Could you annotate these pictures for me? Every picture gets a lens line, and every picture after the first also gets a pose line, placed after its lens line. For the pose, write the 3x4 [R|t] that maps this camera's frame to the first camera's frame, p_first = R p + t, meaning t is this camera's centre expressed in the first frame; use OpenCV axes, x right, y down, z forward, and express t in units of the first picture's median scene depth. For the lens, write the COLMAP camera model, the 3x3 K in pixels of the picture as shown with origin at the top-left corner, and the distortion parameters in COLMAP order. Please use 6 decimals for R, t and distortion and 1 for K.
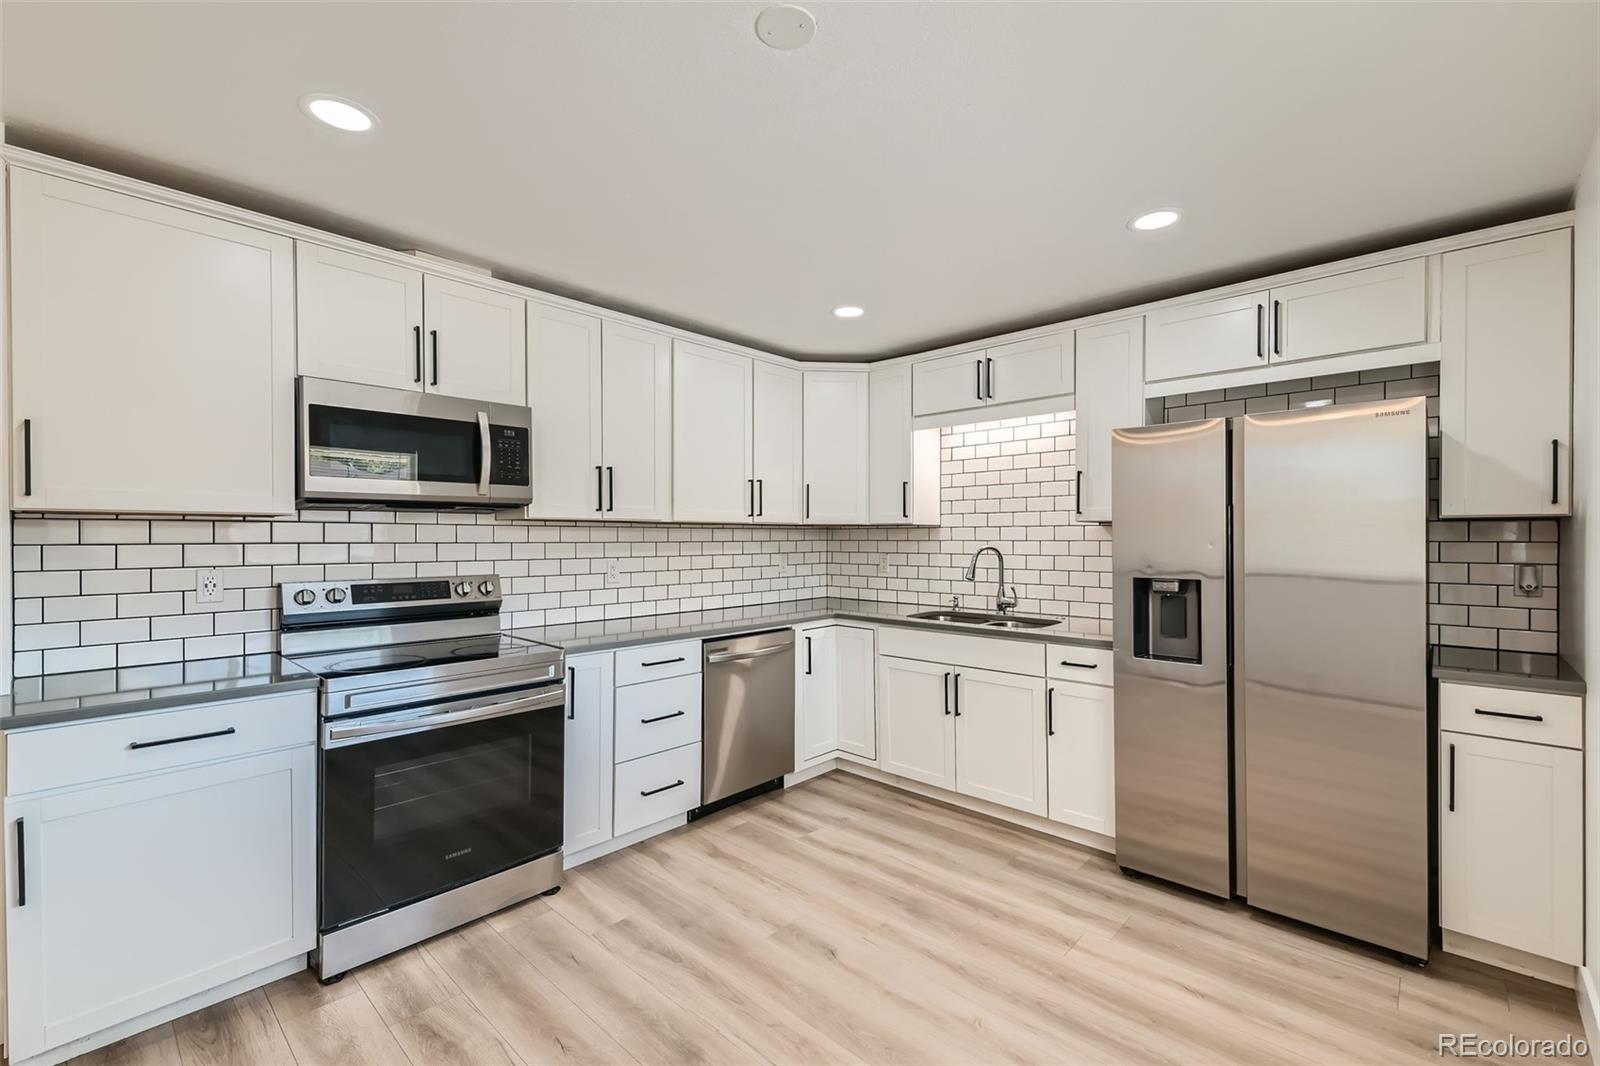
lens RADIAL K [[682.2, 0, 800.0], [0, 682.2, 533.0], [0, 0, 1]] dist [0.002331, 0.000247]
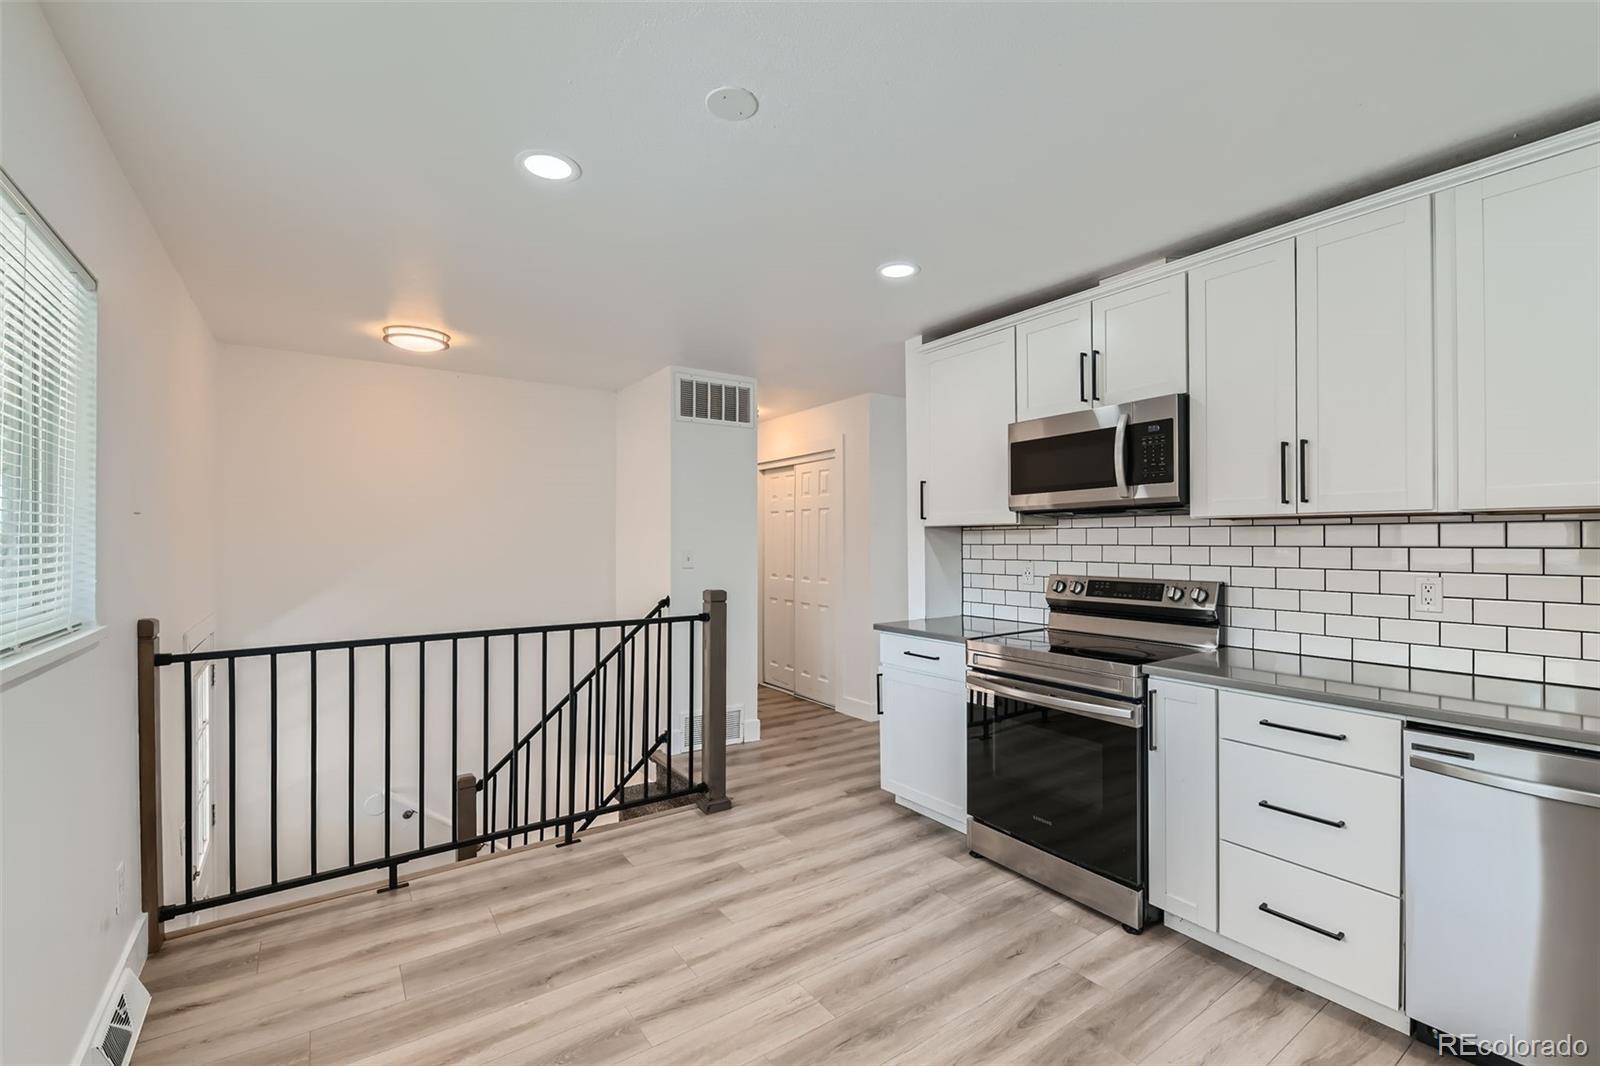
lens RADIAL K [[674.0, 0, 800.0], [0, 674.0, 533.0], [0, 0, 1]] dist [-0.000837, -0.000259]
pose [[-0.214637, -0.012288, -0.976617, 0.560932], [0.008529, 0.999859, -0.014455, 0.005948], [0.976657, -0.011433, -0.214502, 0.703617]]
